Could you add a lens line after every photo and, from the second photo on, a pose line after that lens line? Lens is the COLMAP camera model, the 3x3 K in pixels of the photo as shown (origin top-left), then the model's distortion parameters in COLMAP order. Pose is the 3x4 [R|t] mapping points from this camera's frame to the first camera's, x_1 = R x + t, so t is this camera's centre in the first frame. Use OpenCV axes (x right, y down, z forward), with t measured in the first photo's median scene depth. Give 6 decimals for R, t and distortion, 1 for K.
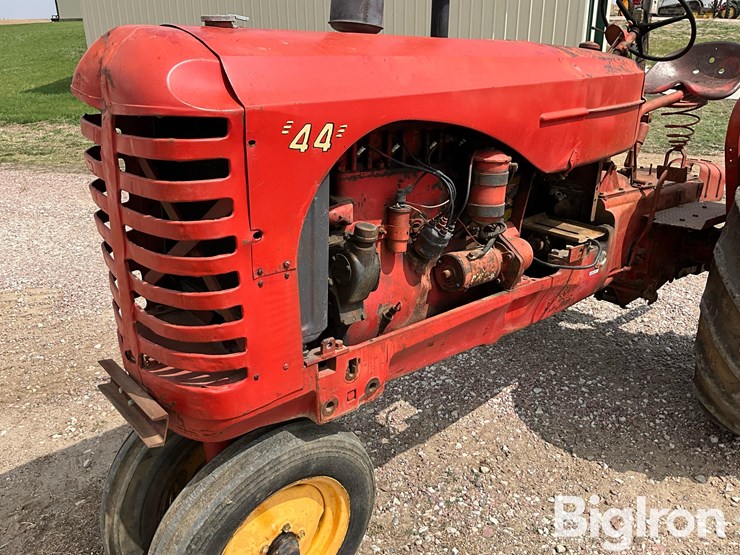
lens RADIAL K [[609.8, 0, 367.5], [0, 609.8, 275.9], [0, 0, 1]] dist [0.109066, -0.204158]
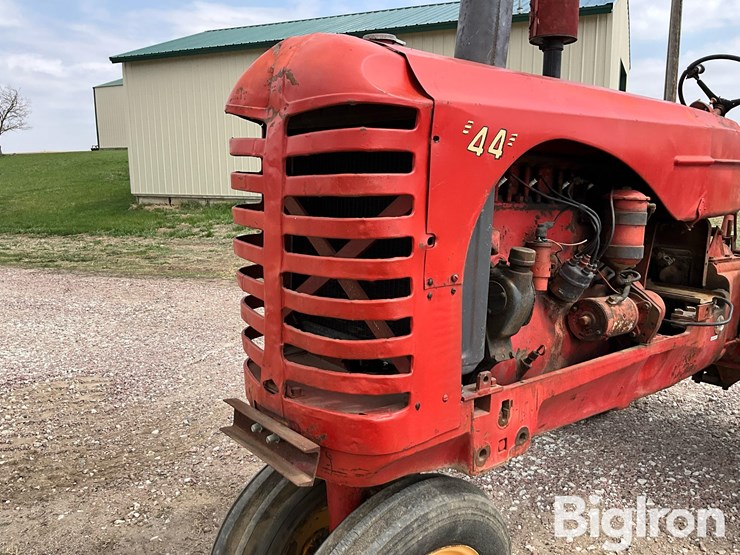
lens RADIAL K [[609.8, 0, 367.5], [0, 609.8, 275.9], [0, 0, 1]] dist [0.109066, -0.204158]
pose [[0.999690, 0.005624, -0.024261, -0.181910], [-0.010226, 0.980959, -0.193947, 0.119187], [0.022708, 0.194135, 0.980712, 0.073271]]
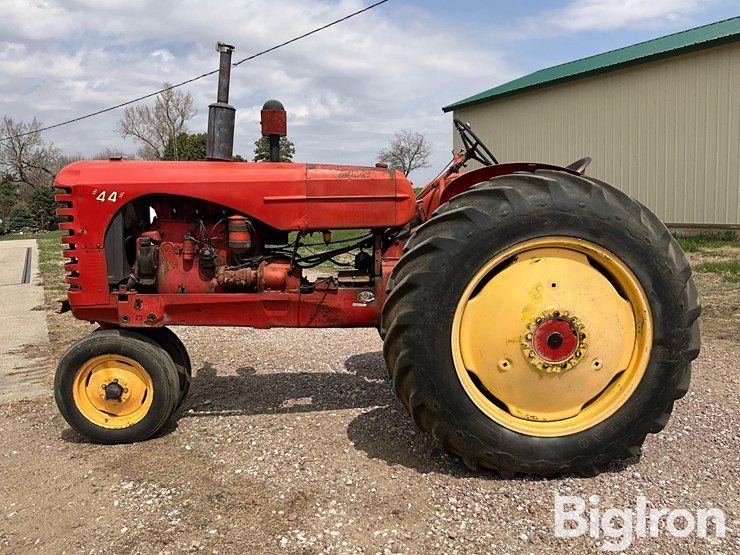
lens RADIAL K [[602.3, 0, 369.5], [0, 602.3, 269.9], [0, 0, 1]] dist [0.088230, -0.115146]
pose [[0.787409, 0.053192, -0.614131, 1.737361], [-0.200467, 0.964212, -0.173516, 0.218990], [0.582923, 0.259741, 0.769893, -0.193877]]
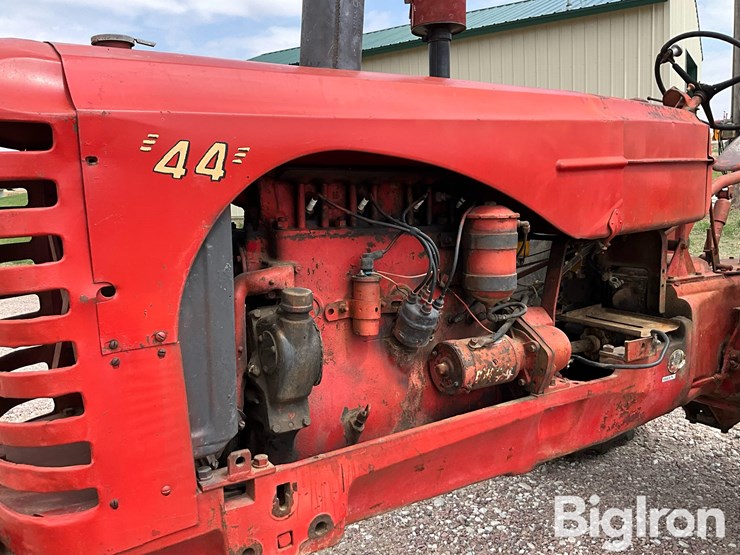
lens RADIAL K [[613.3, 0, 369.3], [0, 613.3, 274.0], [0, 0, 1]] dist [0.093084, -0.167052]
pose [[0.988519, -0.026186, -0.148812, 0.163587], [-0.006601, 0.976444, -0.215671, 0.048071], [0.150954, 0.214177, 0.965060, 0.249733]]
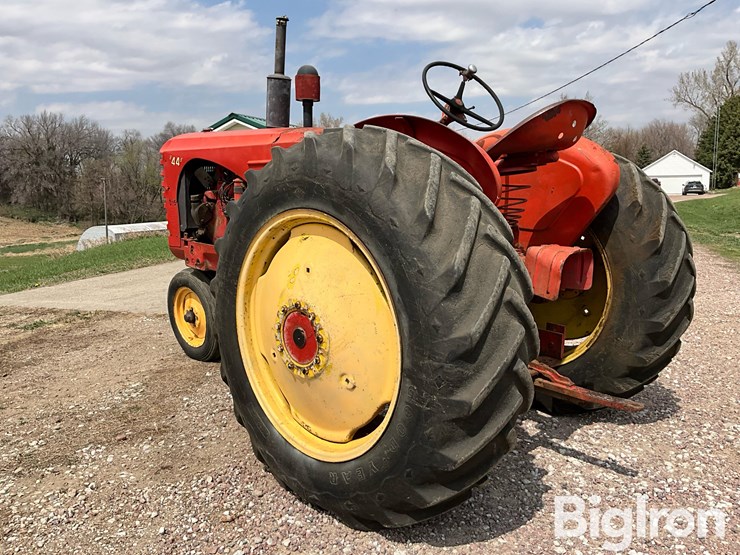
lens RADIAL K [[616.3, 0, 366.9], [0, 616.3, 272.9], [0, 0, 1]] dist [0.104993, -0.193202]
pose [[0.067309, 0.147237, -0.986808, 2.431281], [-0.355983, 0.927500, 0.114107, -0.300454], [0.932065, 0.343606, 0.114843, 1.285704]]
